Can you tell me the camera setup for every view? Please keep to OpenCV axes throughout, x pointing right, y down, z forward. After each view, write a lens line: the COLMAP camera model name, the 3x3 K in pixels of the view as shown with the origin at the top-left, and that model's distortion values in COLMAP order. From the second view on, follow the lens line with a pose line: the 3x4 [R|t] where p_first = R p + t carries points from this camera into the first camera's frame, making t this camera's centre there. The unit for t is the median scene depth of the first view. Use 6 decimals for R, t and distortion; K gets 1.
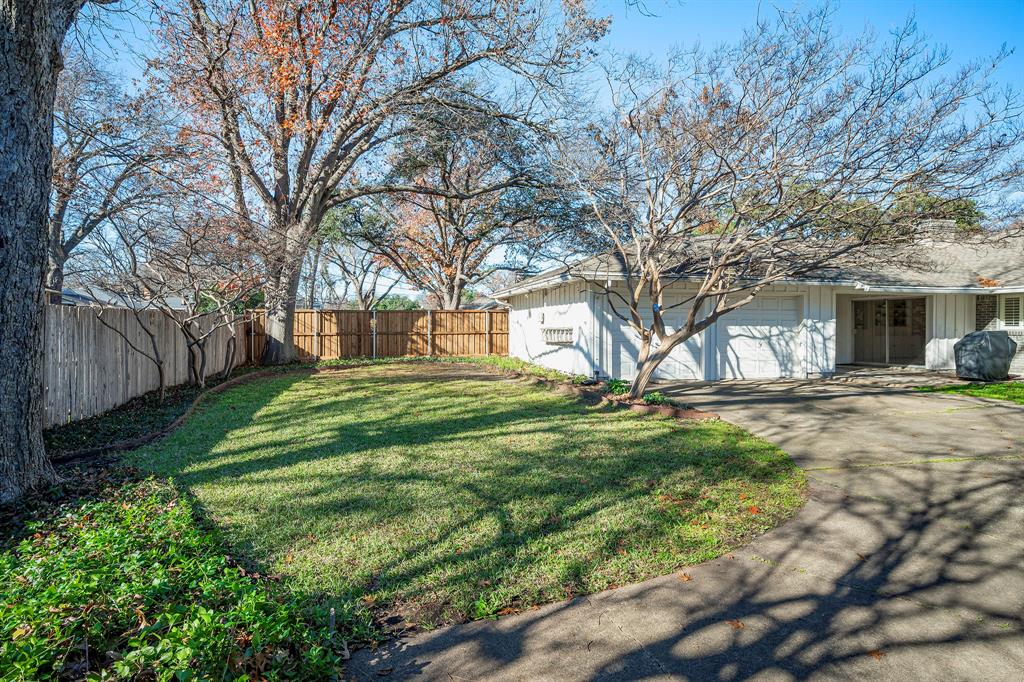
lens RADIAL K [[533.3, 0, 511.3], [0, 533.3, 323.3], [0, 0, 1]] dist [-0.002669, -0.000359]
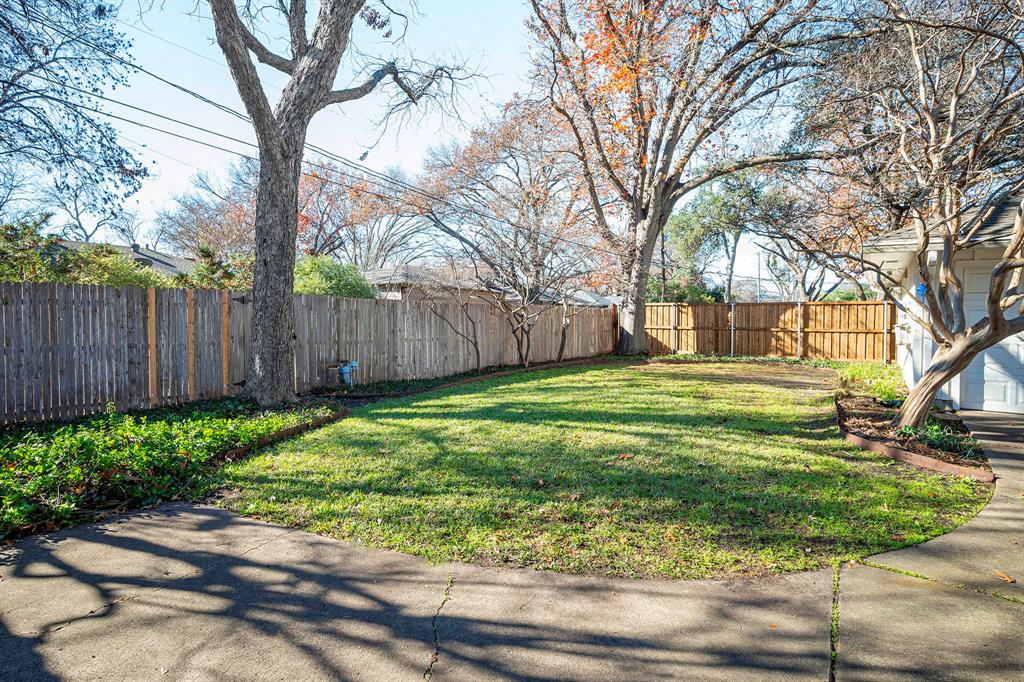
lens RADIAL K [[562.1, 0, 493.3], [0, 562.1, 329.5], [0, 0, 1]] dist [-0.002024, -0.000475]
pose [[0.623591, 0.025154, -0.781346, 0.269159], [-0.012079, 0.999673, 0.022542, 0.004825], [0.781657, -0.004619, 0.623691, 0.105812]]
